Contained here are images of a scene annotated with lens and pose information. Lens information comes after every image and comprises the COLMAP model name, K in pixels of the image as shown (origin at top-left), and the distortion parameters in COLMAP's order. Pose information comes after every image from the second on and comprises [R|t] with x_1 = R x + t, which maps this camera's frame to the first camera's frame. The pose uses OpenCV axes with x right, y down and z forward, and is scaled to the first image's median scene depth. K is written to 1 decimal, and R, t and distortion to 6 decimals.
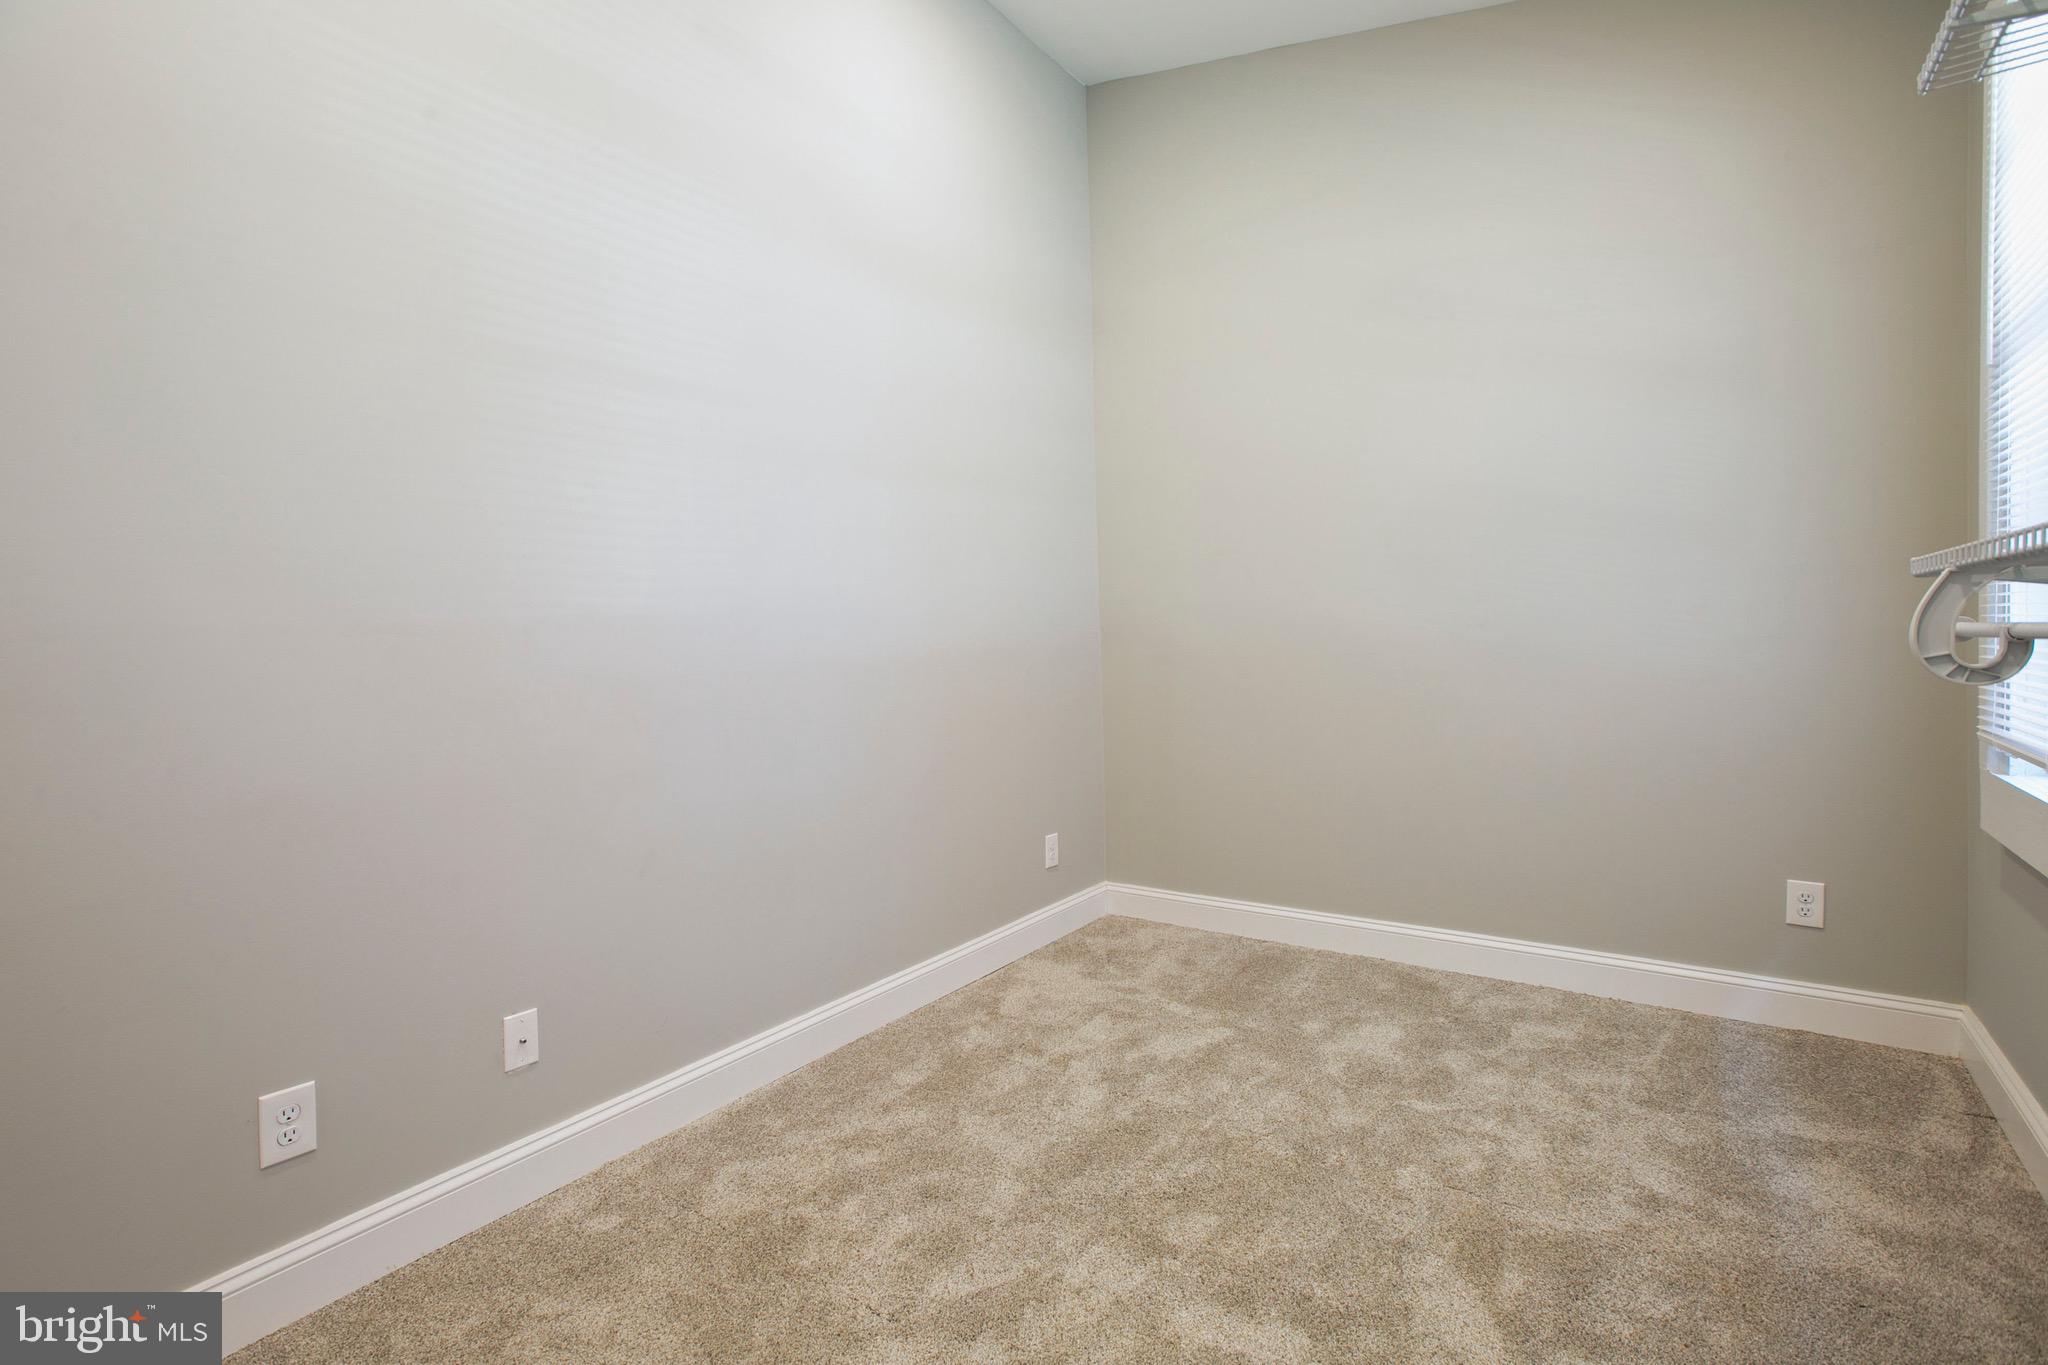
lens RADIAL K [[927.4, 0, 1021.3], [0, 927.4, 690.0], [0, 0, 1]] dist [-0.031745, 0.013330]
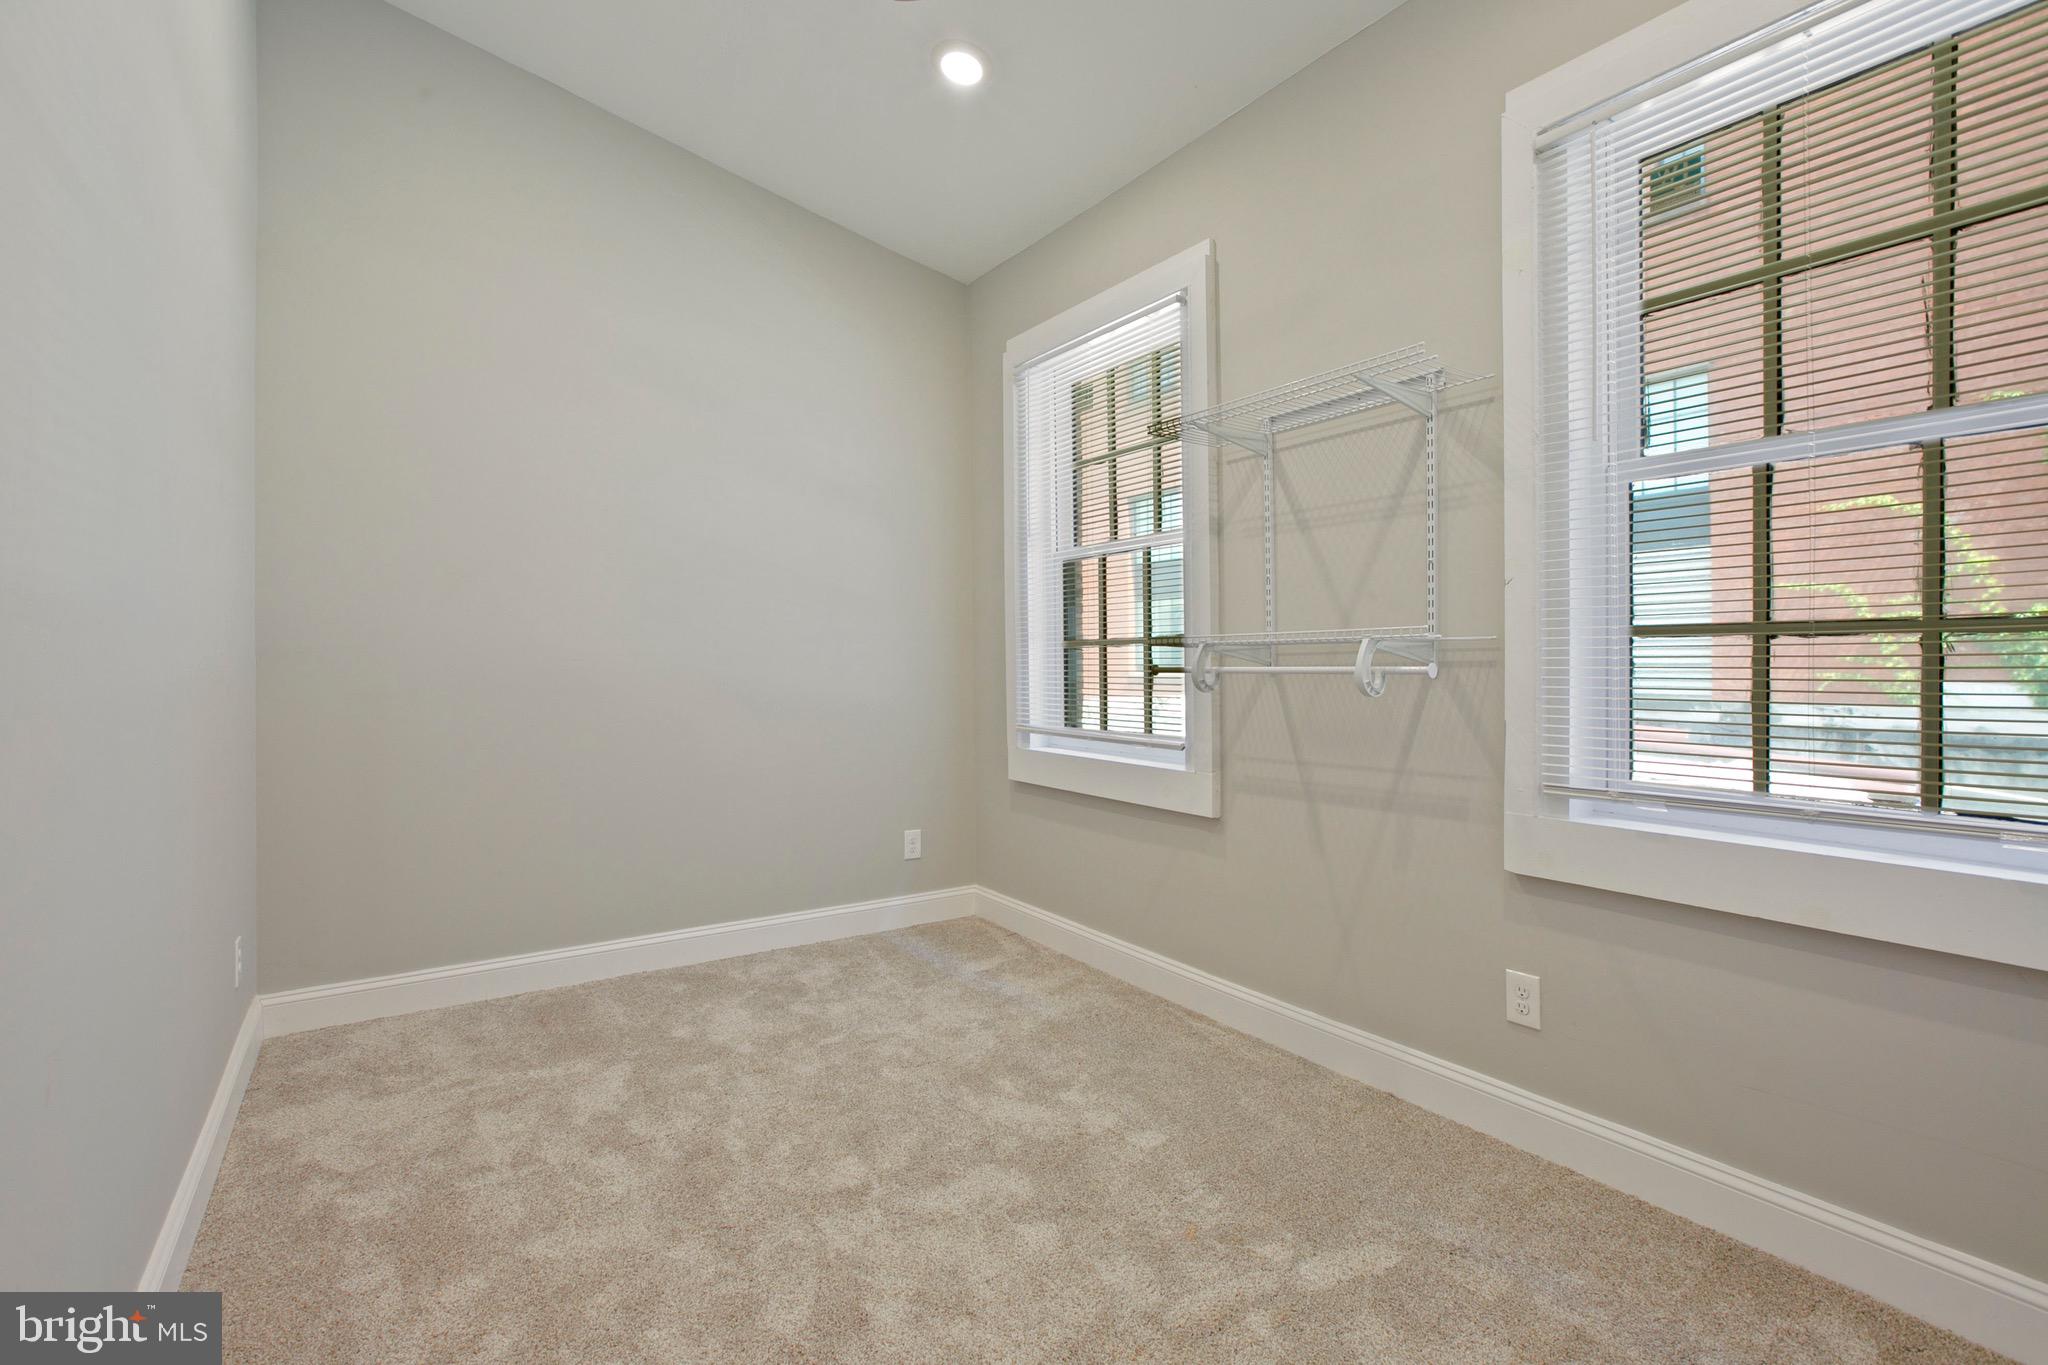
lens RADIAL K [[927.4, 0, 1021.3], [0, 927.4, 690.0], [0, 0, 1]] dist [-0.031745, 0.013330]
pose [[0.336339, 0.004228, 0.941732, -0.607328], [0.042205, 0.998918, -0.019558, 0.003737], [-0.940795, 0.046324, 0.335796, 0.266710]]
